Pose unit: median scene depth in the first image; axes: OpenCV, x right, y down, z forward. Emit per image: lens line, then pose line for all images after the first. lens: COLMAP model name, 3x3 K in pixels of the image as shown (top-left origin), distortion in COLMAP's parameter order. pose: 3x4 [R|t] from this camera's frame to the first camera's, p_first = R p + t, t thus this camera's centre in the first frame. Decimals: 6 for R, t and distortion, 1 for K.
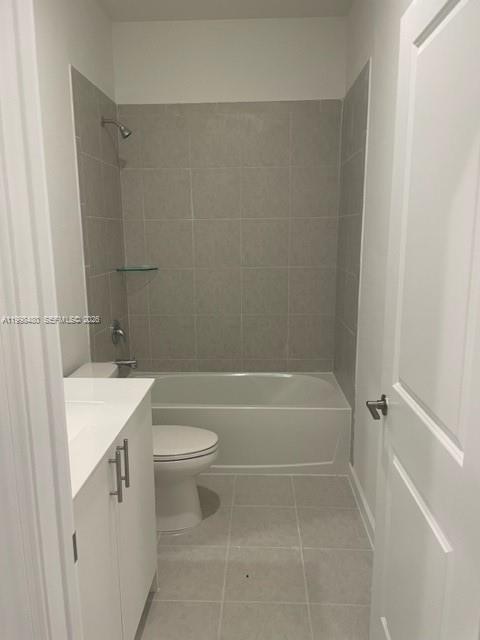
lens RADIAL K [[481.6, 0, 237.2], [0, 481.6, 322.7], [0, 0, 1]] dist [0.094420, -0.129912]
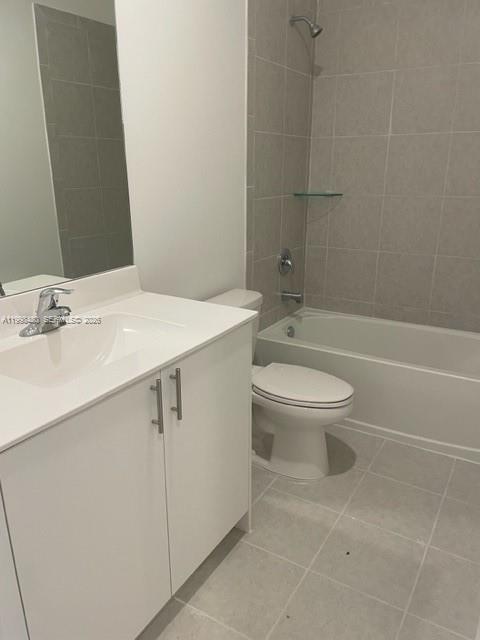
lens RADIAL K [[481.6, 0, 237.2], [0, 481.6, 322.7], [0, 0, 1]] dist [0.094420, -0.129912]
pose [[0.878599, 0.154372, -0.451922, 0.119866], [-0.096783, 0.984234, 0.148044, 0.005763], [0.467651, -0.086333, 0.879687, 0.124373]]
